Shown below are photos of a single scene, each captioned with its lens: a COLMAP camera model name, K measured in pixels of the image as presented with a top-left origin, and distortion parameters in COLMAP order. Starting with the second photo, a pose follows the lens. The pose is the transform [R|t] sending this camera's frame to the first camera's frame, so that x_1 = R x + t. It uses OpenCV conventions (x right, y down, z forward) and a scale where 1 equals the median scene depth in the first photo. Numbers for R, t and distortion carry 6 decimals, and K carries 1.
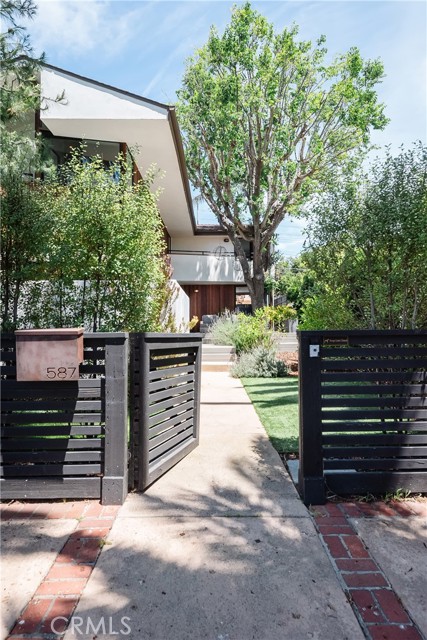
lens RADIAL K [[401.5, 0, 213.5], [0, 401.5, 320.0], [0, 0, 1]] dist [0.000621, -0.000039]
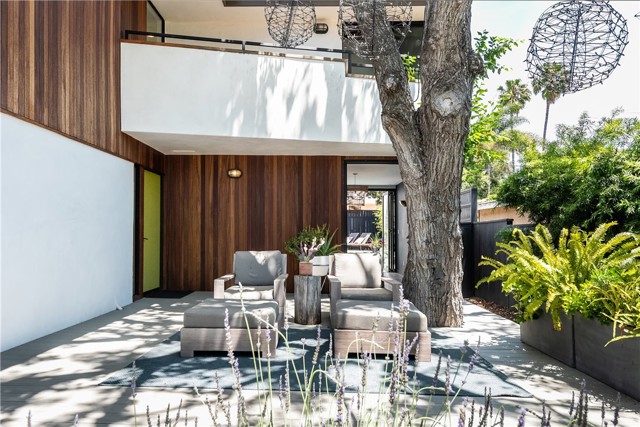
lens RADIAL K [[463.0, 0, 320.0], [0, 463.0, 213.5], [0, 0, 1]] dist [0.004700, -0.001870]
pose [[0.999896, 0.008157, 0.011922, 0.026606], [-0.007787, 0.999497, -0.030758, -0.028191], [-0.012167, 0.030662, 0.999456, 0.638976]]
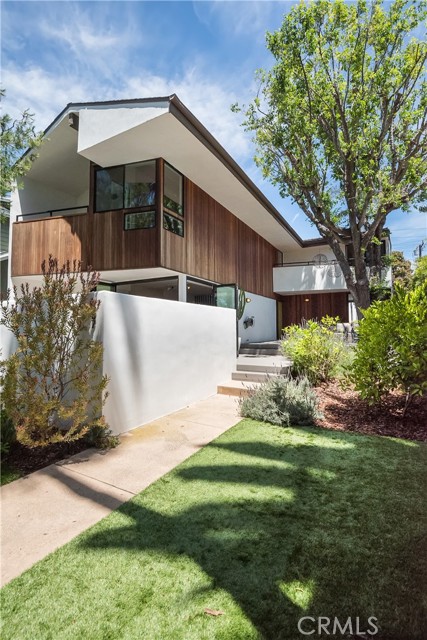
lens RADIAL K [[288.9, 0, 213.5], [0, 288.9, 320.0], [0, 0, 1]] dist [-0.000268, -0.000033]
pose [[0.870459, -0.013370, -0.492059, 0.126414], [0.009443, 0.999901, -0.010464, -0.014691], [0.492150, 0.004462, 0.870499, 0.225540]]
